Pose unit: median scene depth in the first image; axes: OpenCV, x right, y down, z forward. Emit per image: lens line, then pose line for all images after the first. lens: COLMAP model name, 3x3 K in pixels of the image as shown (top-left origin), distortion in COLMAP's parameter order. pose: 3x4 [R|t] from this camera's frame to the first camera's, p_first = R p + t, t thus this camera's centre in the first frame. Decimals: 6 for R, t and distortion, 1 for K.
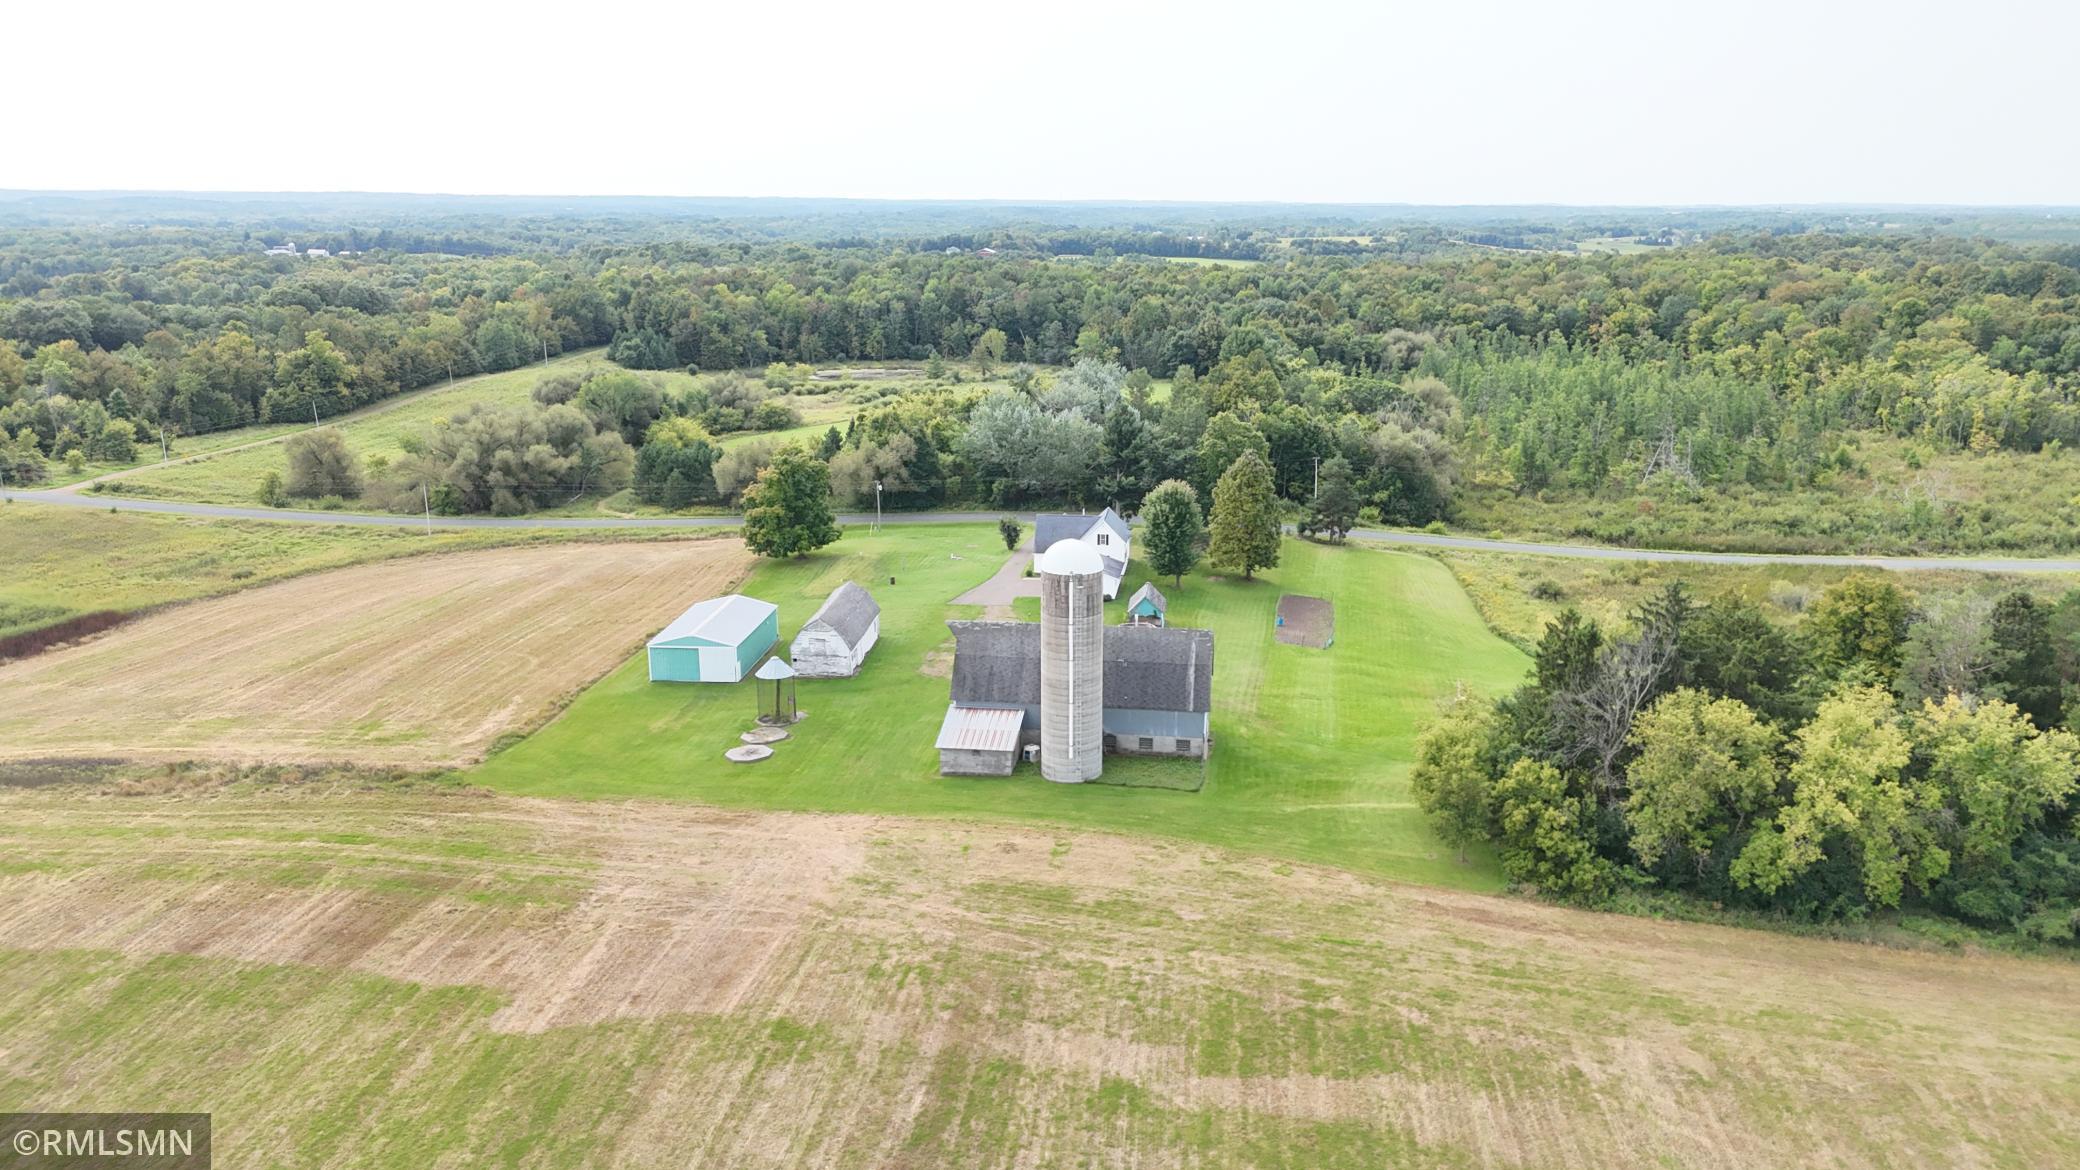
lens RADIAL K [[1511.9, 0, 1045.7], [0, 1511.9, 586.0], [0, 0, 1]] dist [0.065835, -0.055933]
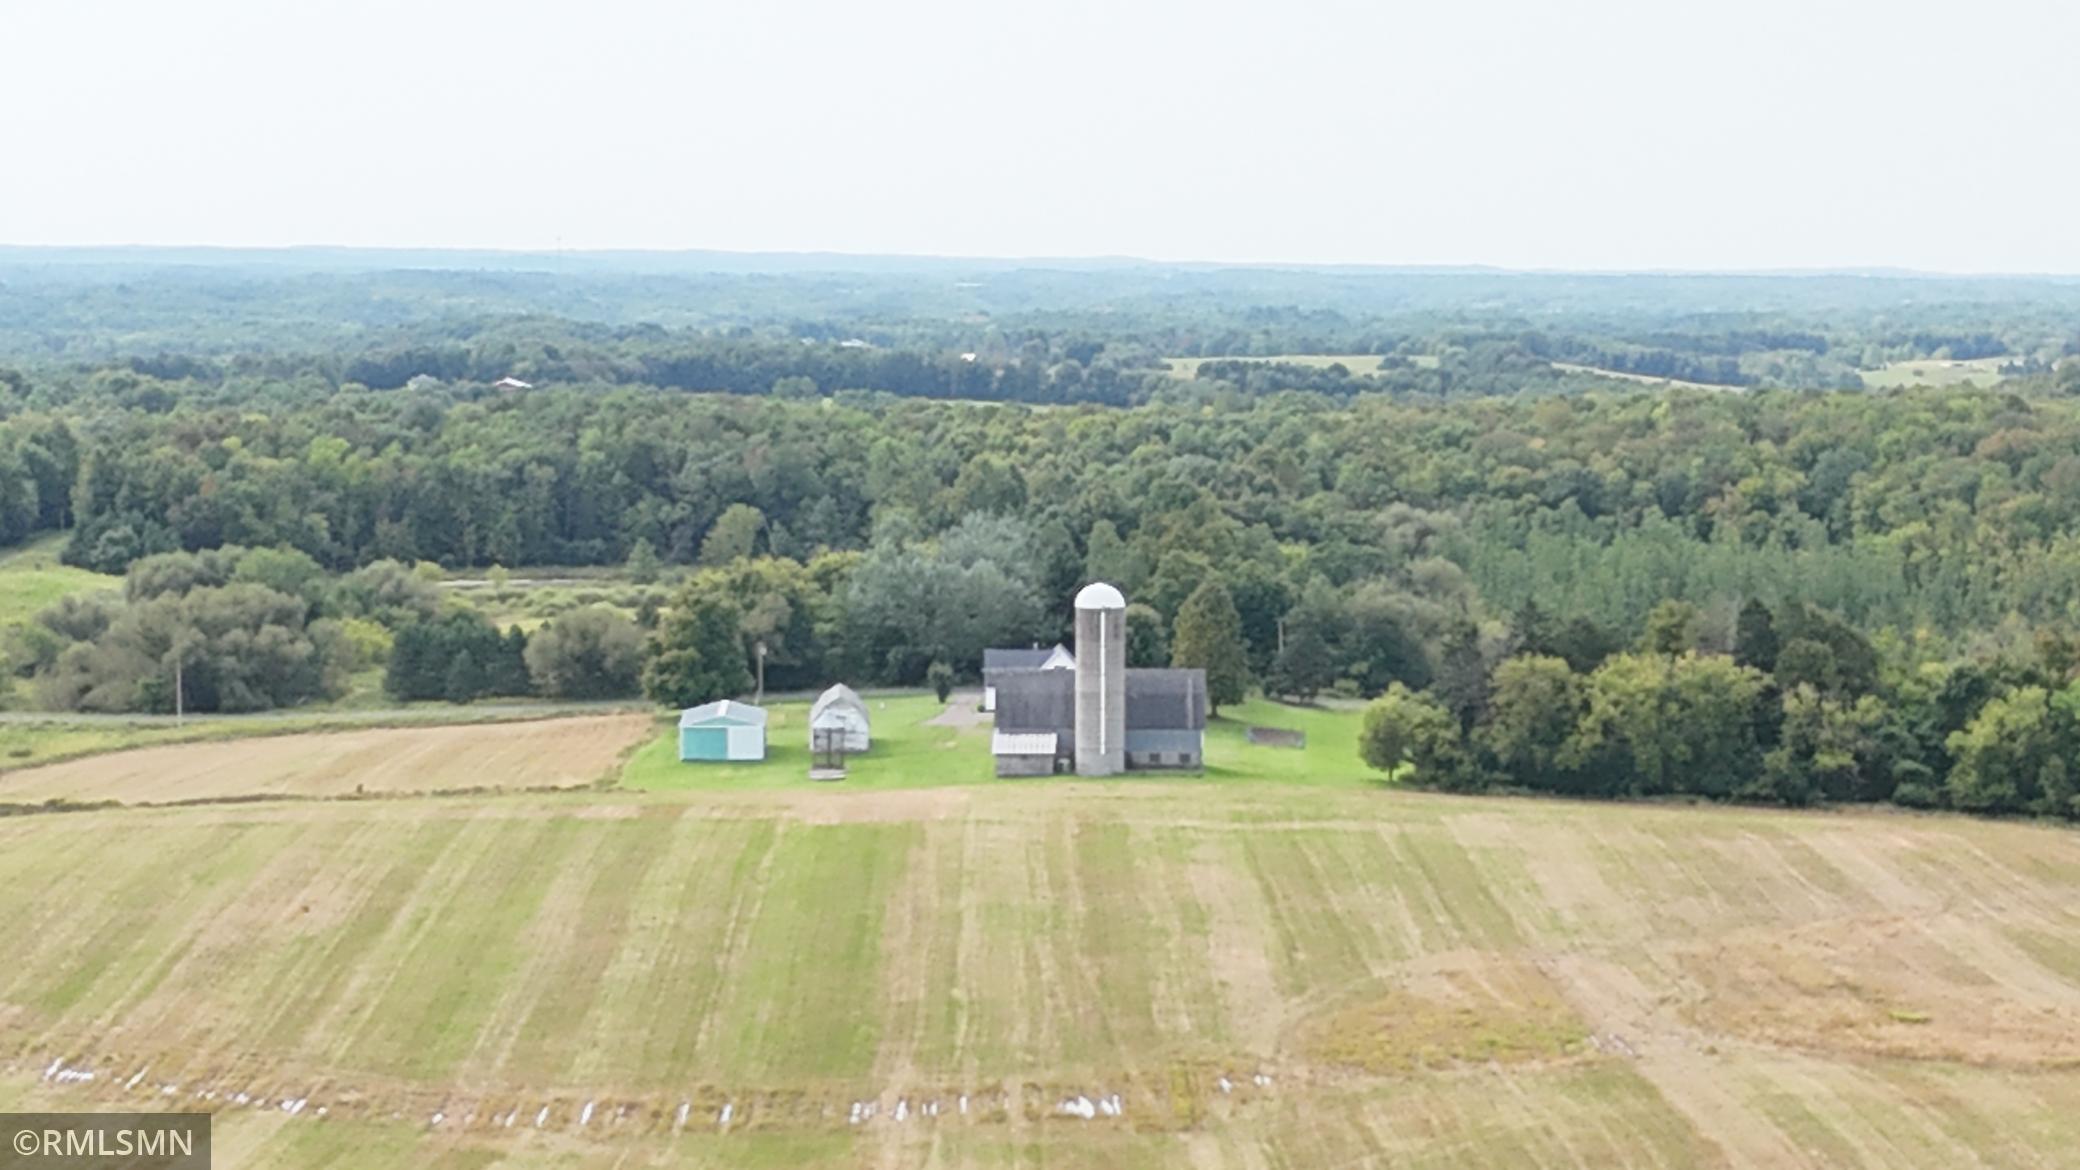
lens RADIAL K [[4523.1, 0, 1040.0], [0, 4523.1, 585.0], [0, 0, 1]] dist [0.146313, 0.239525]
pose [[0.992038, -0.006163, 0.125786, -0.163444], [0.027948, 0.984671, -0.172171, 0.199471], [-0.122797, 0.174315, 0.977003, -0.873958]]
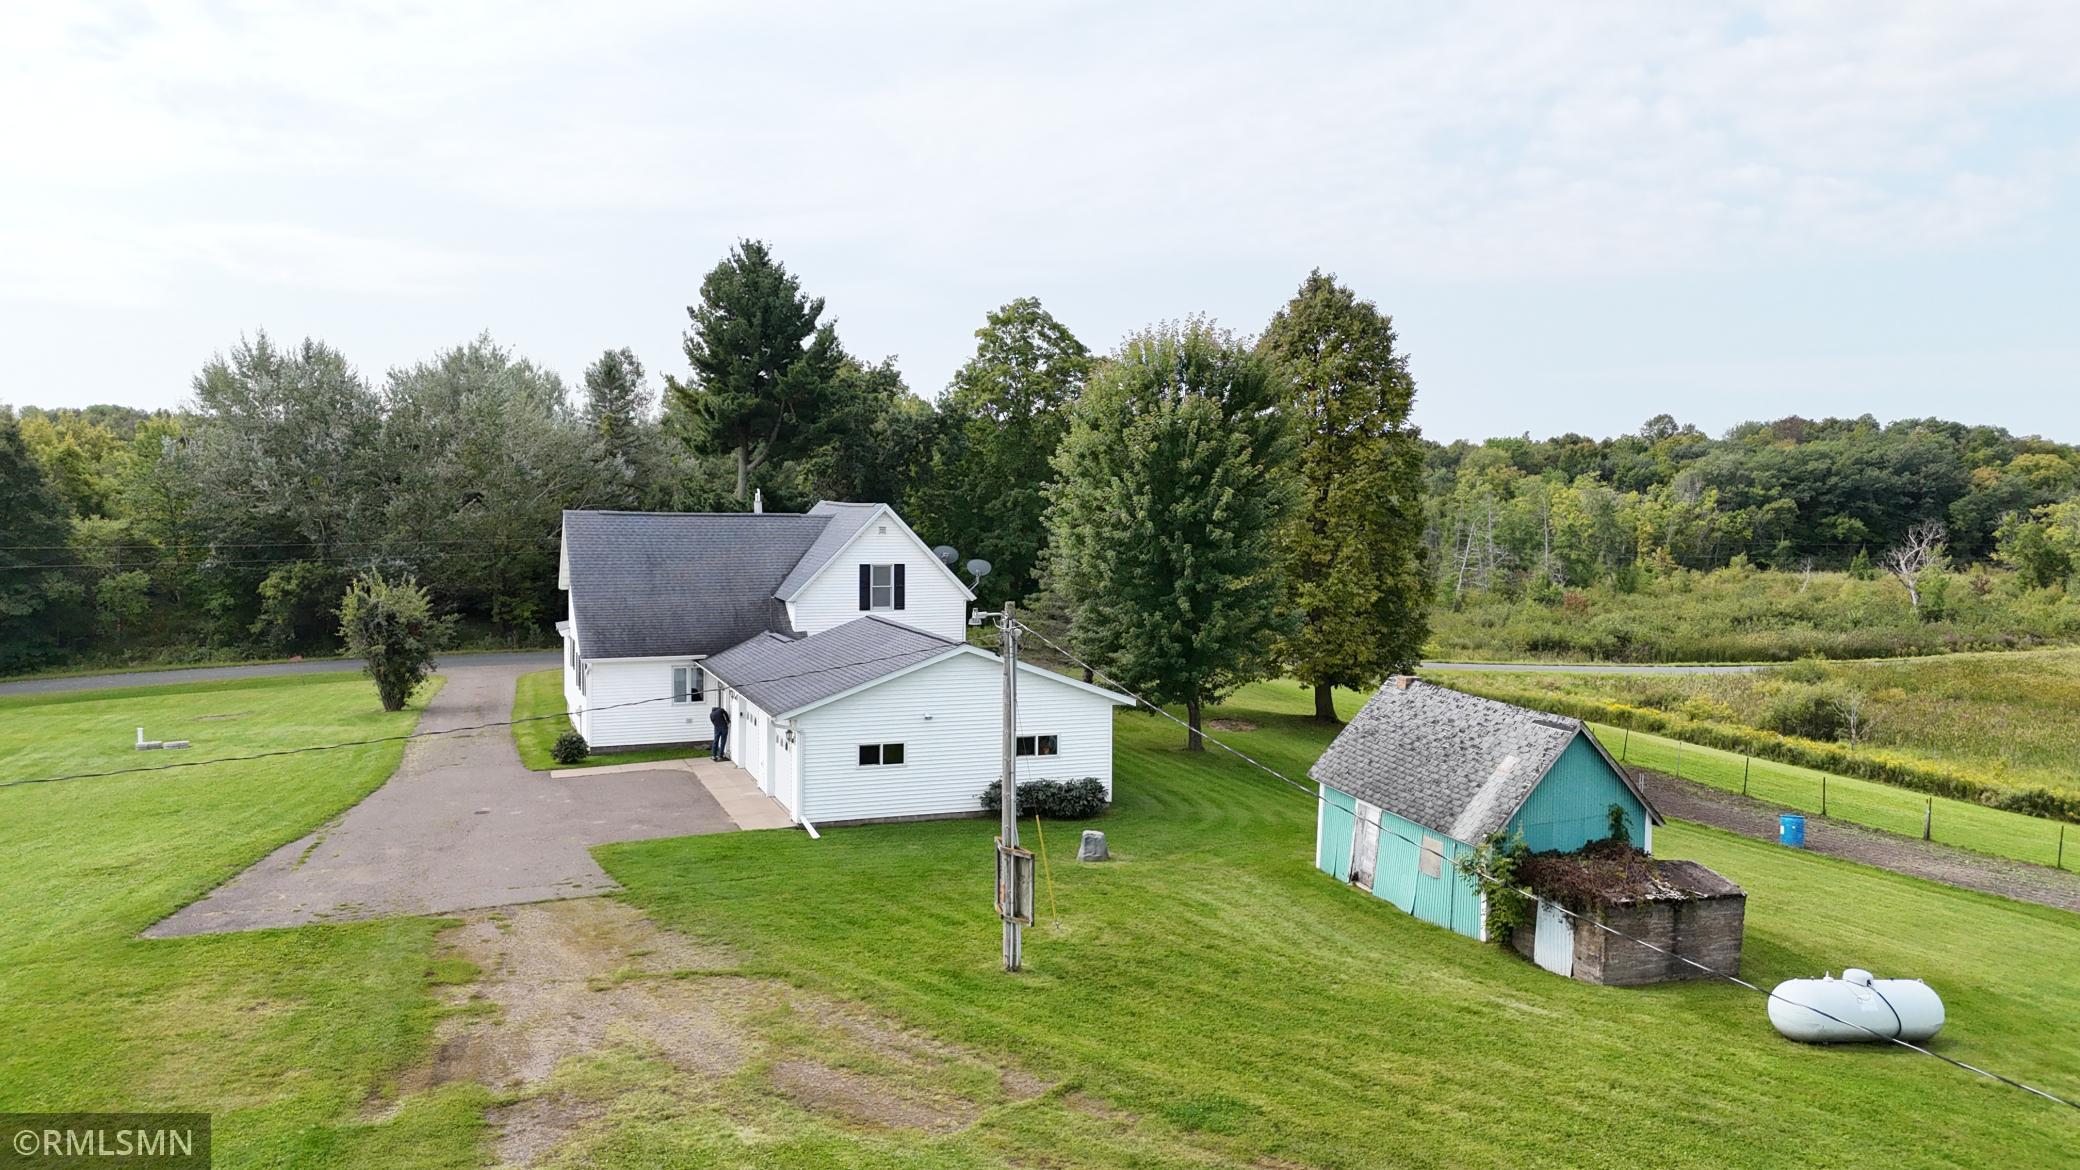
lens RADIAL K [[1511.9, 0, 1045.7], [0, 1511.9, 586.0], [0, 0, 1]] dist [0.065835, -0.055933]
pose [[0.881432, -0.025477, 0.471623, -0.026767], [0.112000, 0.981338, -0.156309, 0.005268], [-0.458839, 0.190598, 0.867836, 0.388632]]
